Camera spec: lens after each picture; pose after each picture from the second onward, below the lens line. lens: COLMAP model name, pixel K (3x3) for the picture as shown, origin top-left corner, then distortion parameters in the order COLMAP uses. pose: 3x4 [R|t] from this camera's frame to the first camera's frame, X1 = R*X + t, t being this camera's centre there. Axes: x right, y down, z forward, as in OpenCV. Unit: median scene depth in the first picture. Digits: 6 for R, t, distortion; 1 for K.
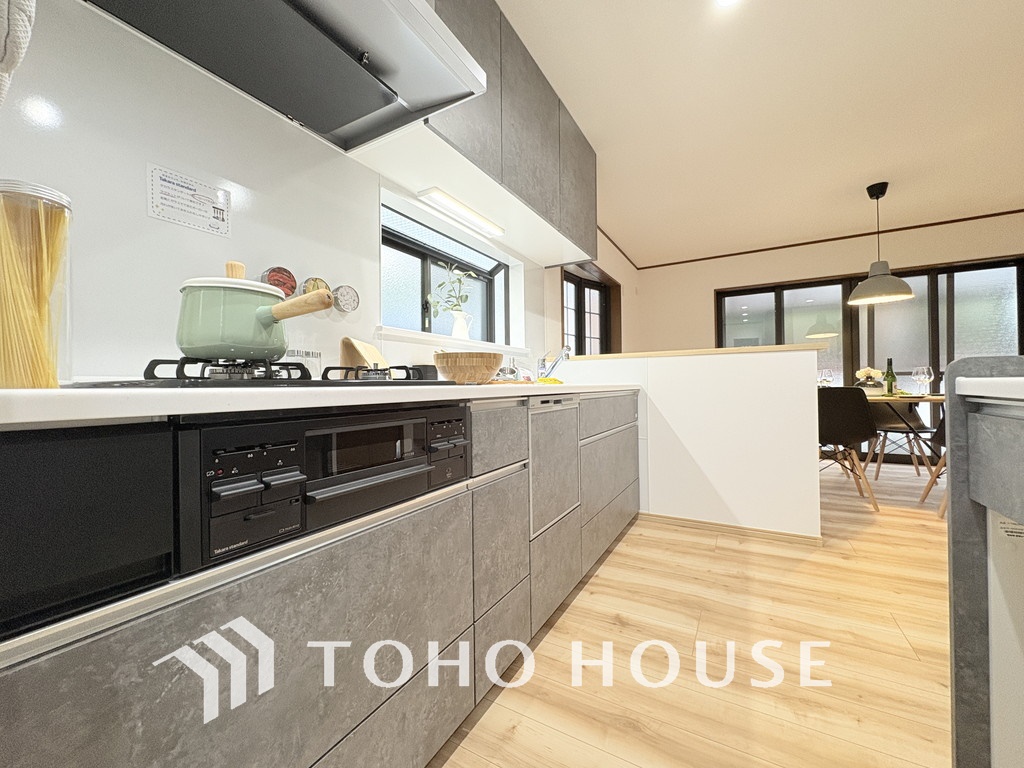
lens RADIAL K [[407.8, 0, 513.8], [0, 407.8, 384.0], [0, 0, 1]] dist [0.001453, 0.000151]
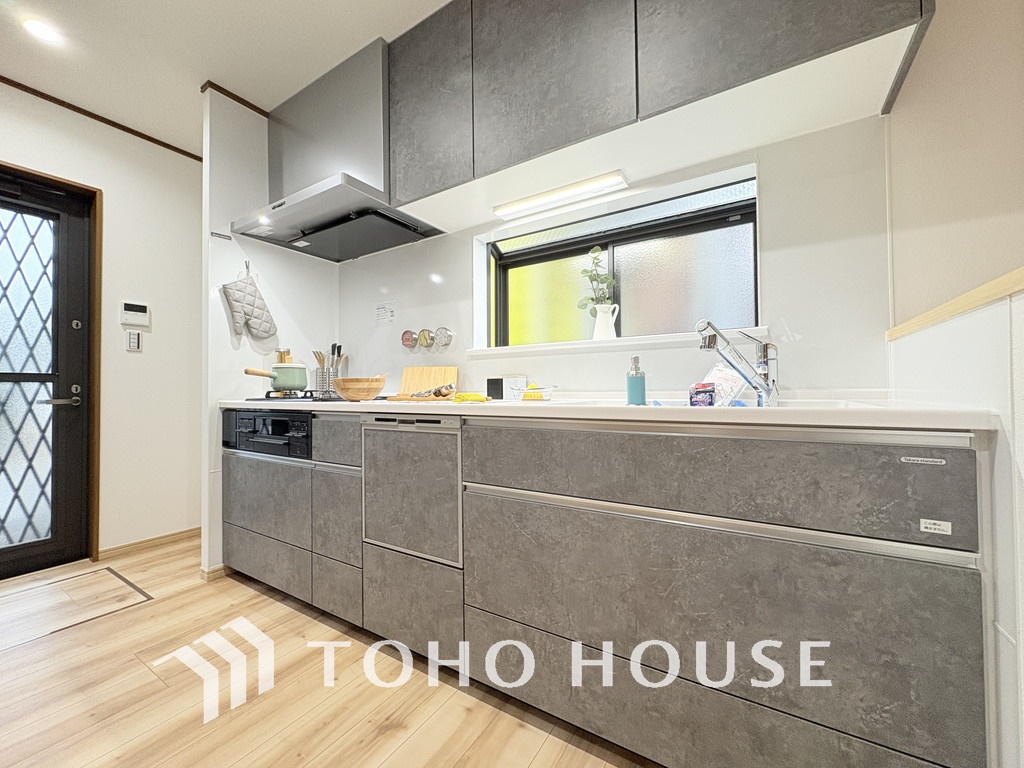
lens RADIAL K [[407.8, 0, 508.8], [0, 407.8, 388.4], [0, 0, 1]] dist [0.001453, 0.000151]
pose [[-0.040393, 0.005518, -0.999169, 1.219744], [0.010413, 0.999933, 0.005101, -0.040431], [0.999130, -0.010198, -0.040447, 1.542235]]
